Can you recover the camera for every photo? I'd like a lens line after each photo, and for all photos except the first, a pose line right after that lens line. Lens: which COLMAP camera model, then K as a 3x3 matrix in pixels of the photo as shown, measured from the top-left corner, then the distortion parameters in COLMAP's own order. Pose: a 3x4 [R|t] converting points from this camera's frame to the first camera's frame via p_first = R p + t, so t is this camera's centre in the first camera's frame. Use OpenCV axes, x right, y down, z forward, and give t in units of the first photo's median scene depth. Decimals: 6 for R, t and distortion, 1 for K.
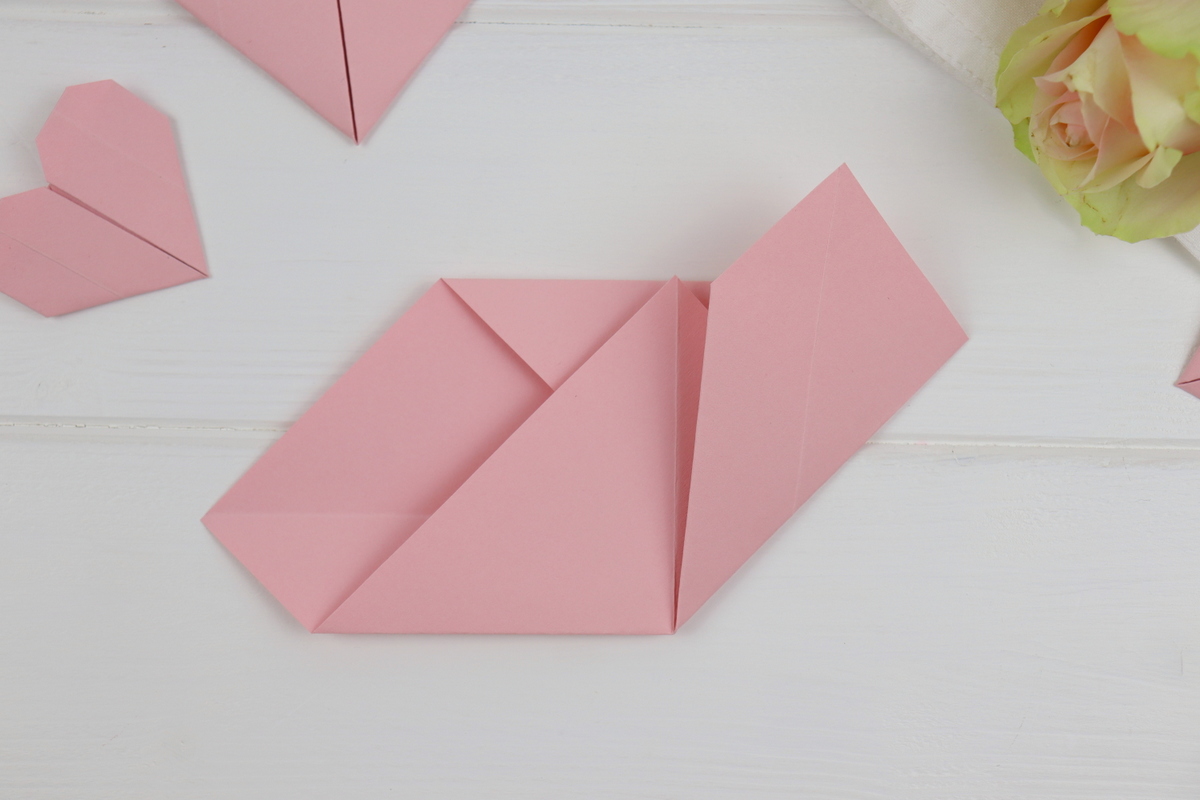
lens RADIAL K [[1964.4, 0, 600.0], [0, 1964.4, 400.0], [0, 0, 1]] dist [0.082974, 0.140461]
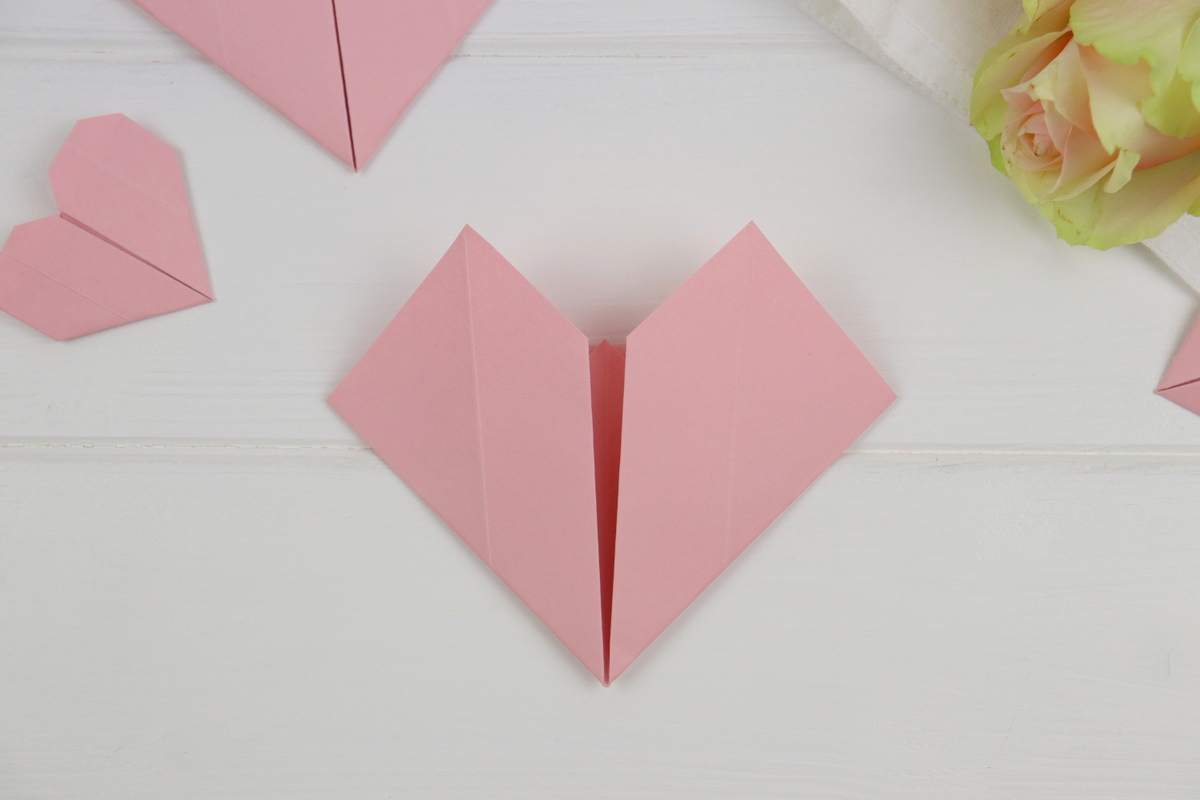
lens RADIAL K [[2178.0, 0, 600.0], [0, 2178.0, 400.0], [0, 0, 1]] dist [0.170654, -0.005483]
pose [[0.999717, -0.012552, -0.020206, 0.027173], [0.010914, 0.996797, -0.079225, 0.083350], [0.021136, 0.078982, 0.996652, -0.138403]]
